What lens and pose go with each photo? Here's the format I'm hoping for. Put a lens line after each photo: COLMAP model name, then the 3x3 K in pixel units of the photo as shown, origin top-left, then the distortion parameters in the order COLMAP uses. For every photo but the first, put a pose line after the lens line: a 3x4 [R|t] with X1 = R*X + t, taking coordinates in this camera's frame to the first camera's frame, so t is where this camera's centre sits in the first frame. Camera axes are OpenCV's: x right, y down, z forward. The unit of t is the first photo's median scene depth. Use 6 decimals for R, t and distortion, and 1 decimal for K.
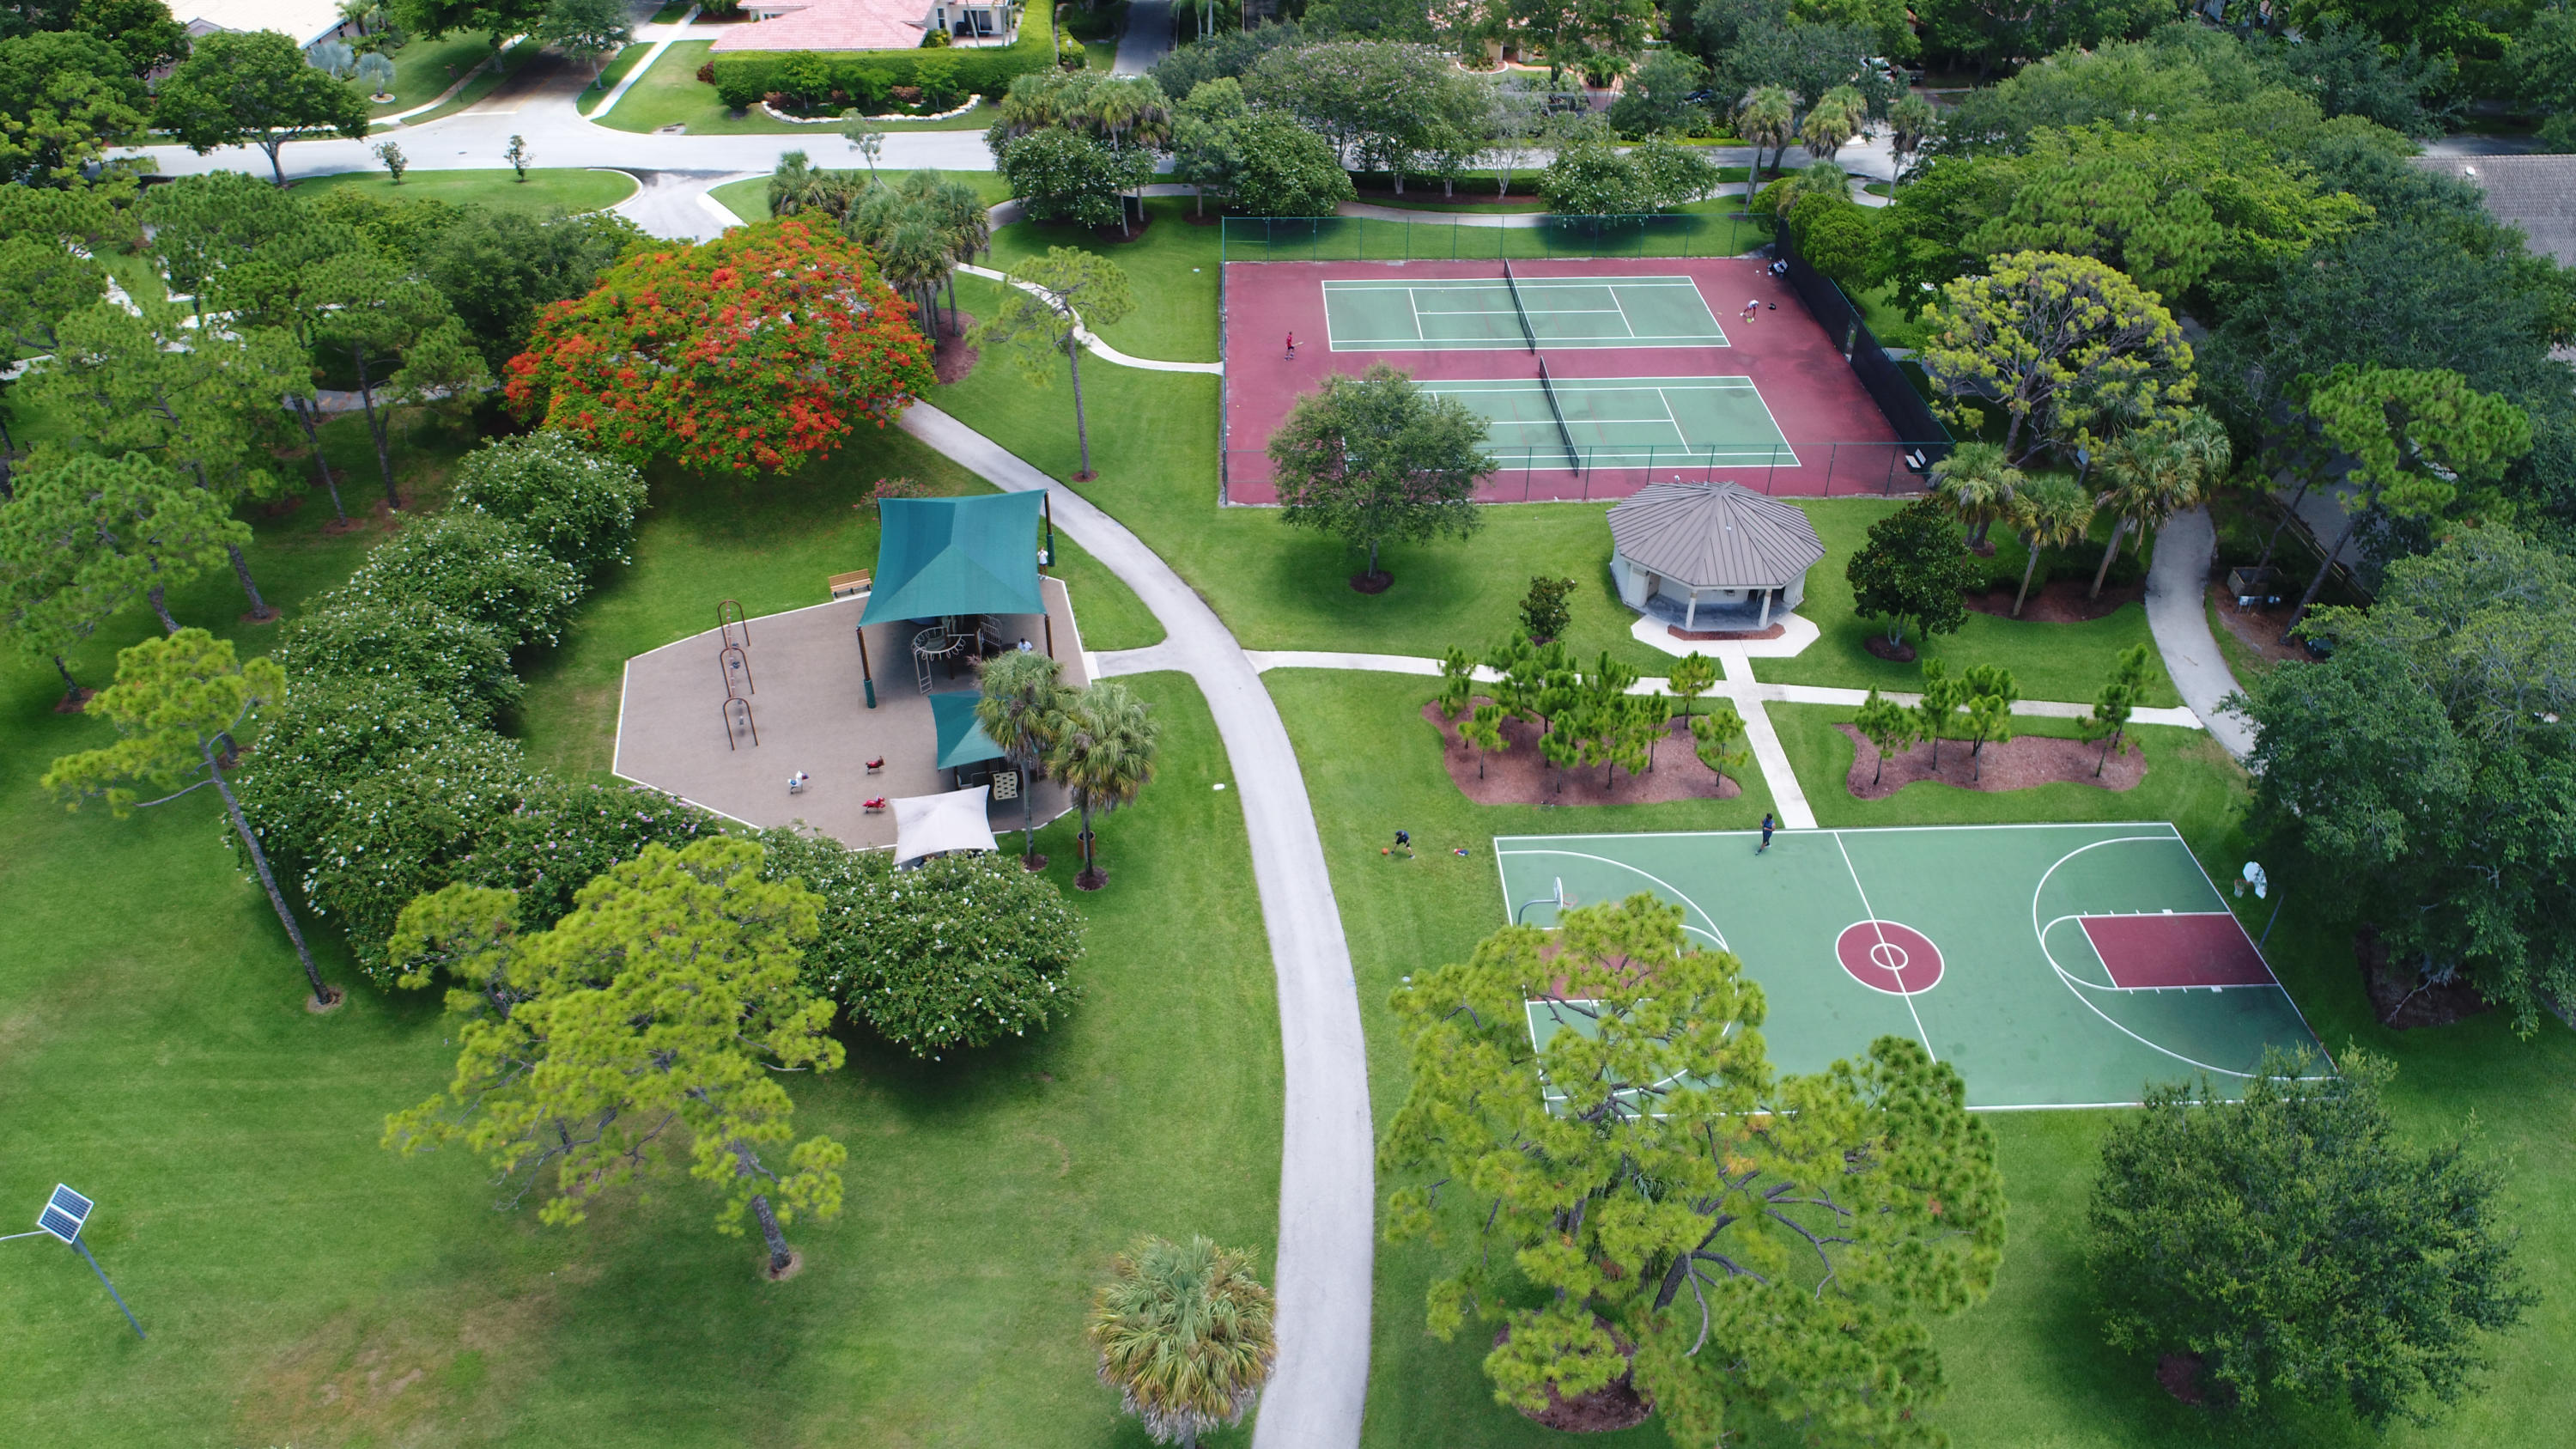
lens RADIAL K [[1704.5, 0, 1288.0], [0, 1704.5, 724.5], [0, 0, 1]] dist [-0.000472, -0.001751]
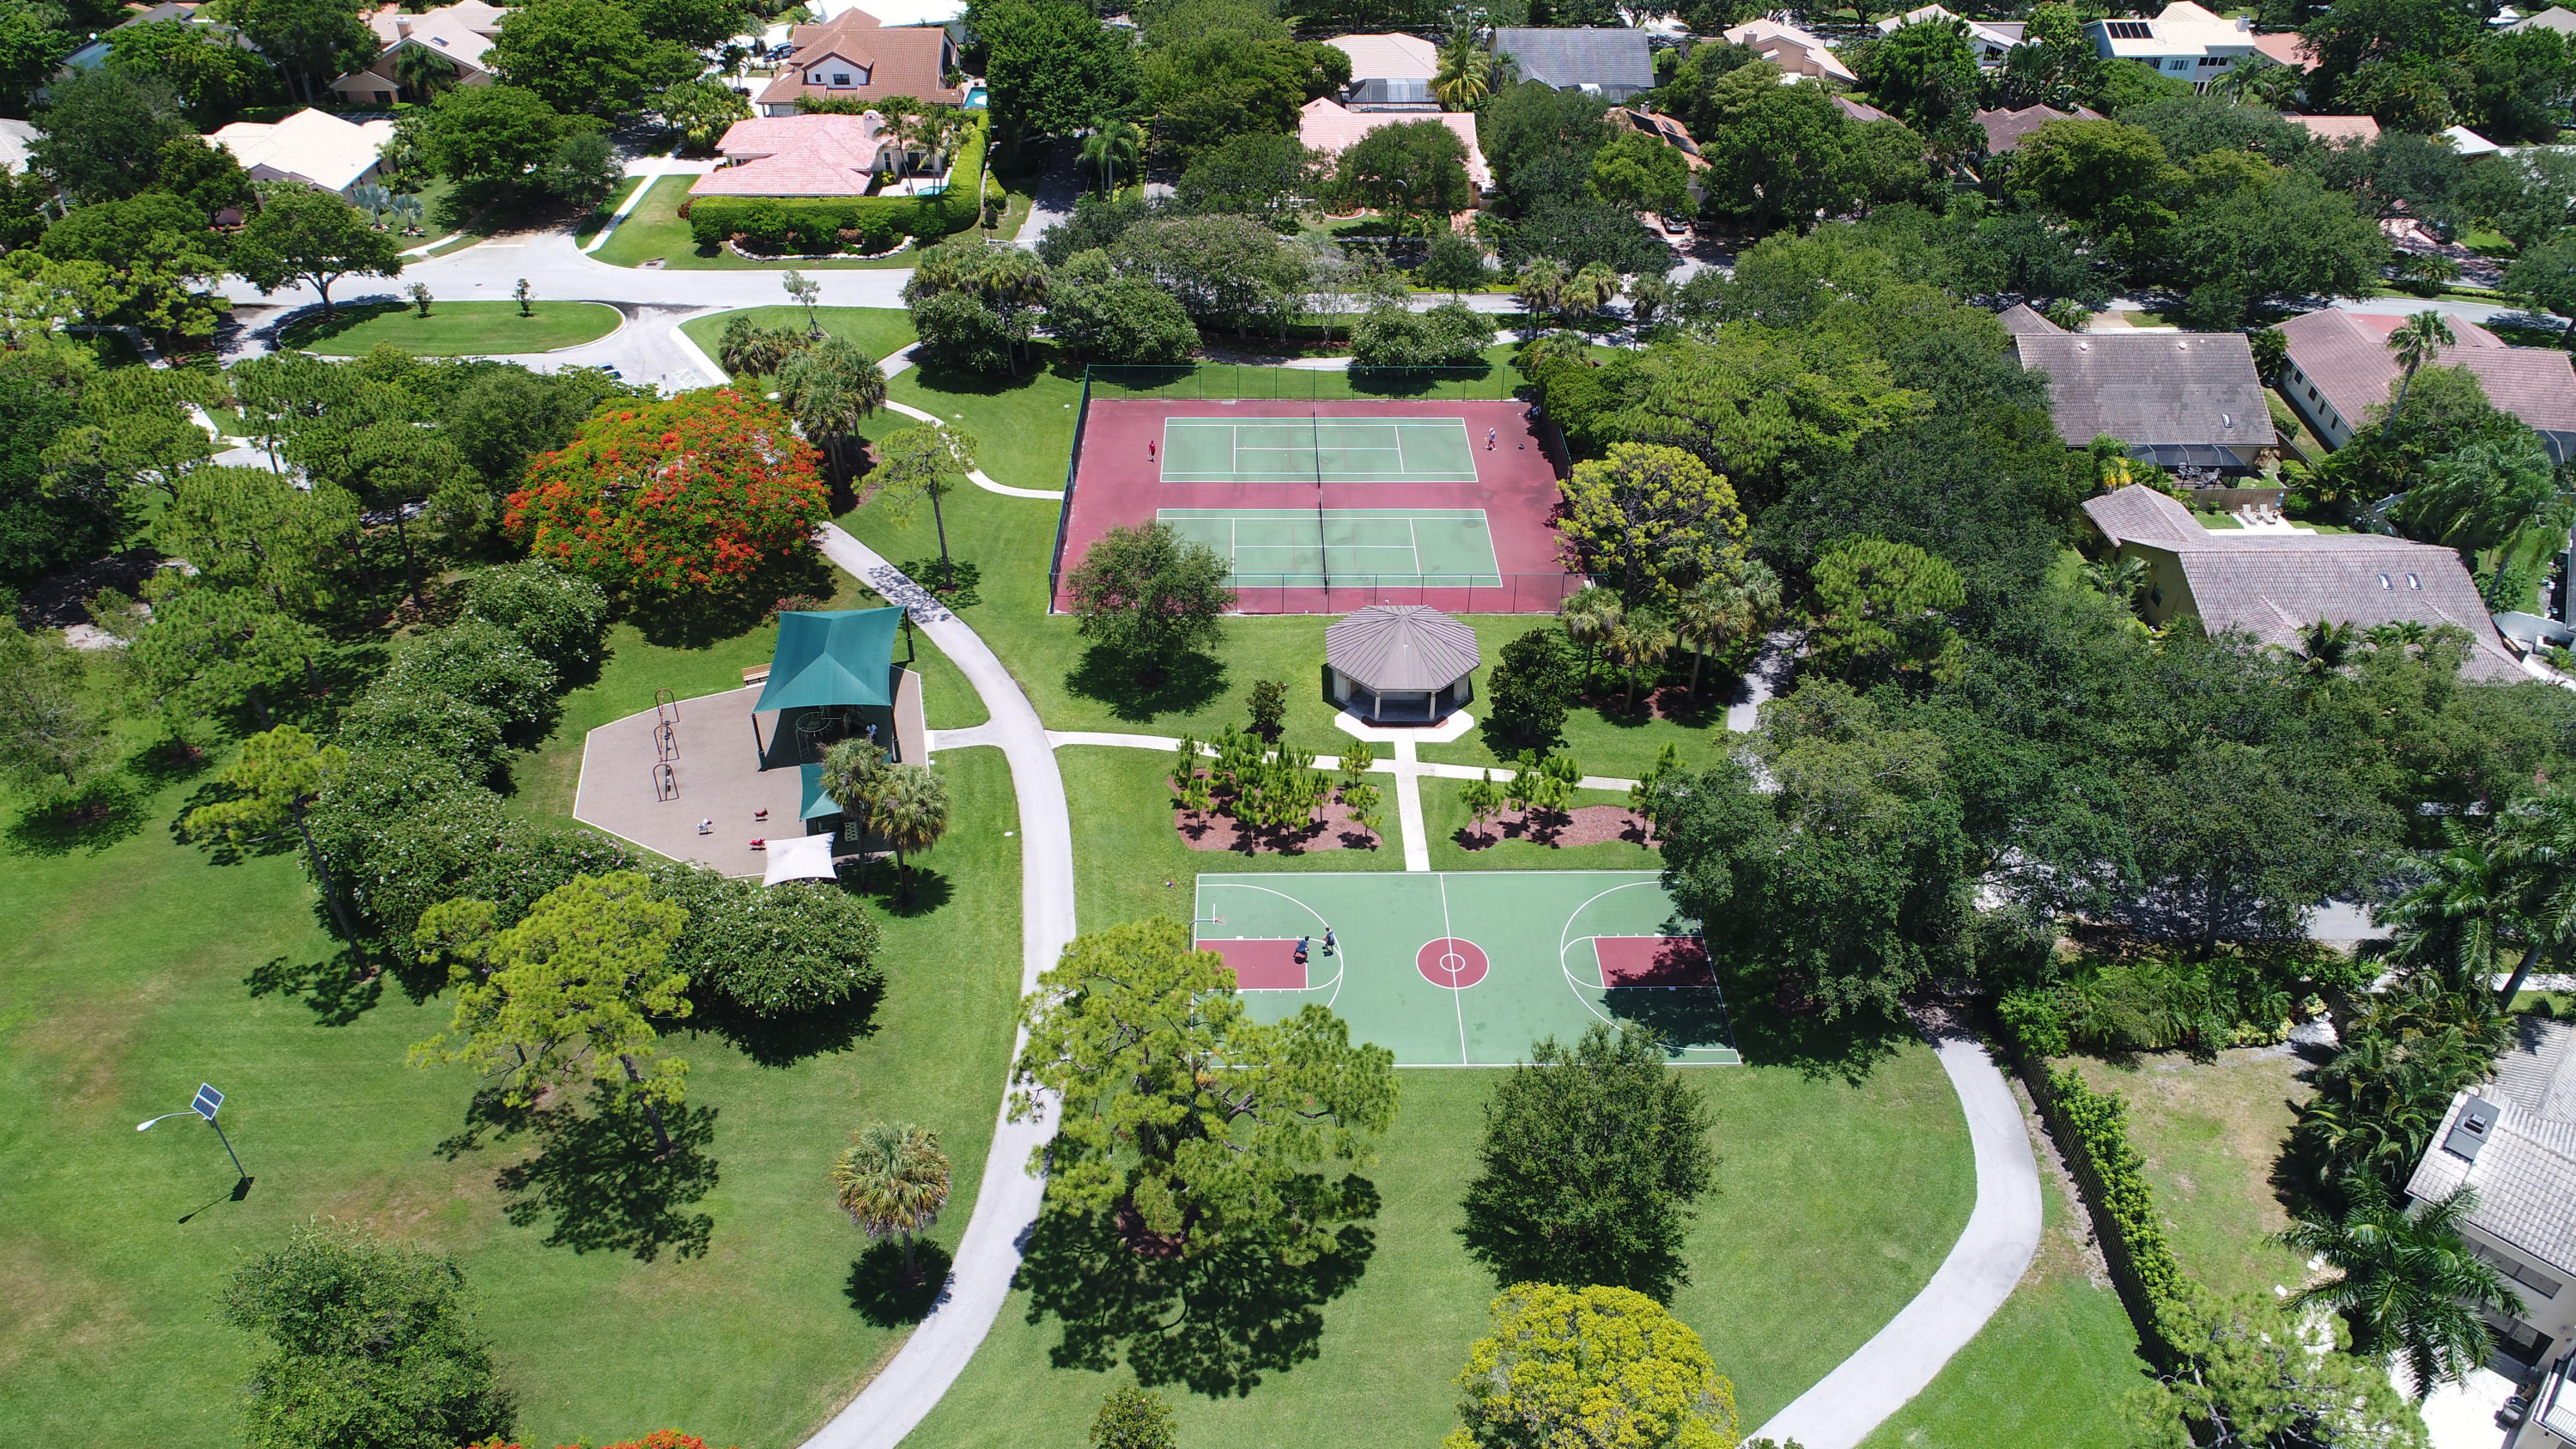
lens RADIAL K [[1704.5, 0, 1288.0], [0, 1704.5, 724.5], [0, 0, 1]] dist [-0.000472, -0.001751]
pose [[0.999862, 0.015634, -0.005671, 0.159098], [-0.015687, 0.999833, -0.009331, -0.035464], [0.005524, 0.009419, 0.999940, -0.317948]]
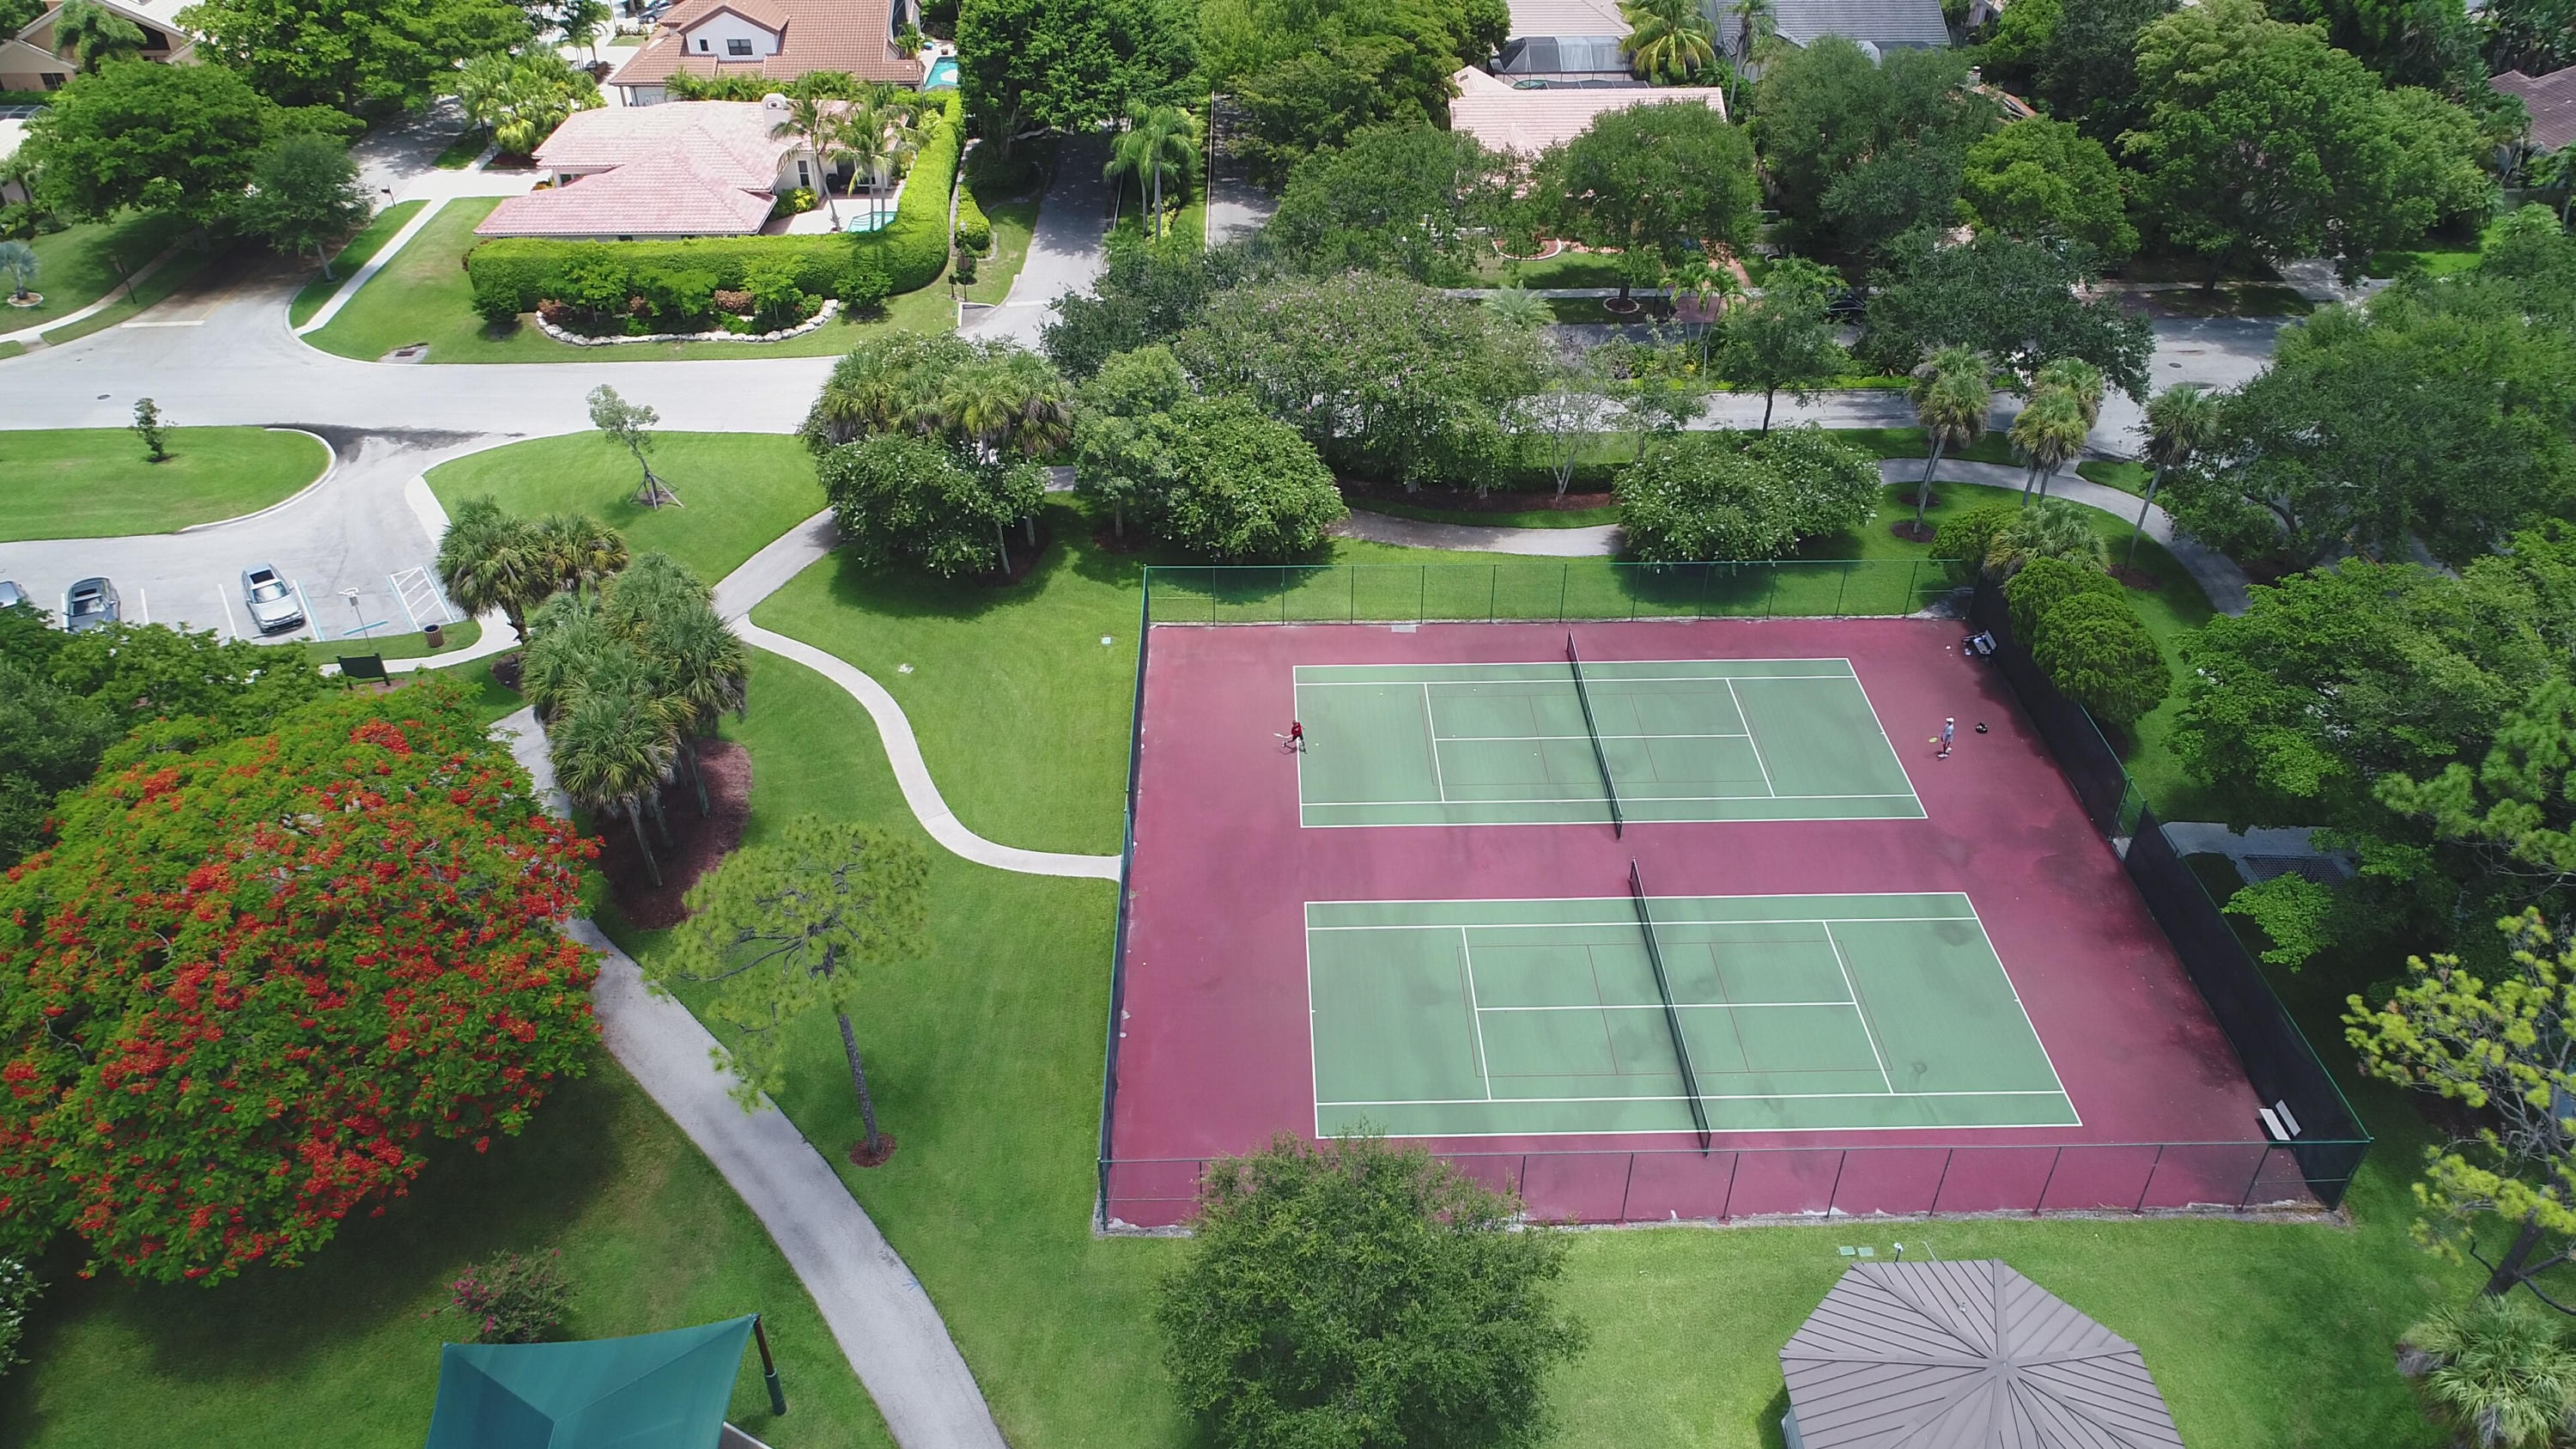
lens RADIAL K [[1788.5, 0, 1288.0], [0, 1788.5, 724.5], [0, 0, 1]] dist [-0.002379, 0.001841]
pose [[0.999961, 0.004721, -0.007527, 0.030945], [-0.004797, 0.999937, -0.010178, -0.307001], [0.007479, 0.010213, 0.999920, 0.405271]]
